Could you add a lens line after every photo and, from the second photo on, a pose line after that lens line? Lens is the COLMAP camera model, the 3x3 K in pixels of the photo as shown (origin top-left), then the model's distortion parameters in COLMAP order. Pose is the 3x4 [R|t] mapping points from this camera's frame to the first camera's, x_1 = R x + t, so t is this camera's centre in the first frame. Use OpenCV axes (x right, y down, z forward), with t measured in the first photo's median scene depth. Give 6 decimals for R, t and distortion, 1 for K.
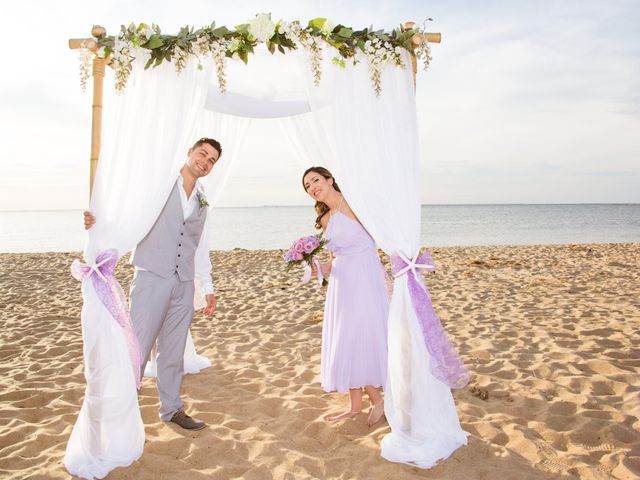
lens RADIAL K [[537.6, 0, 318.0], [0, 537.6, 239.2], [0, 0, 1]] dist [-0.125320, 0.029543]
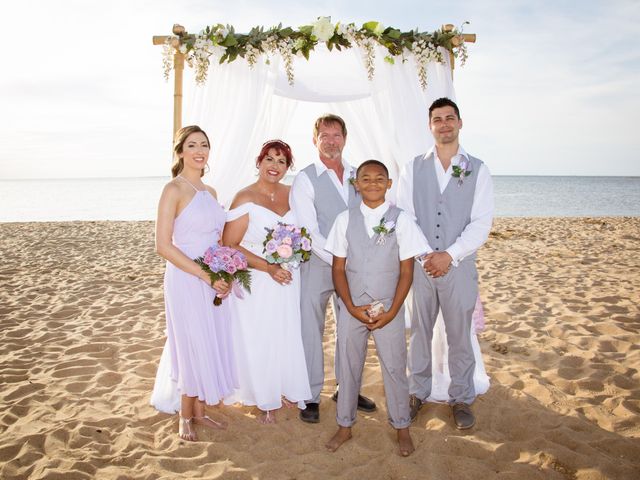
lens RADIAL K [[537.6, 0, 322.8], [0, 537.6, 240.0], [0, 0, 1]] dist [-0.125320, 0.029543]
pose [[0.999839, 0.008853, -0.015632, -0.066564], [-0.007936, 0.998295, 0.057824, -0.003742], [0.016117, -0.057691, 0.998204, -0.147809]]
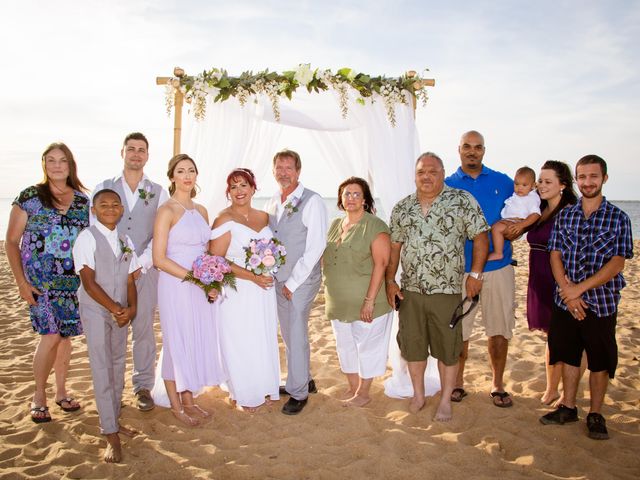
lens RADIAL K [[537.6, 0, 322.4], [0, 537.6, 247.3], [0, 0, 1]] dist [-0.125320, 0.029543]
pose [[0.999760, 0.015772, 0.015229, -0.056593], [-0.016227, 0.999410, 0.030268, 0.001257], [-0.014743, -0.030508, 0.999426, -0.300364]]
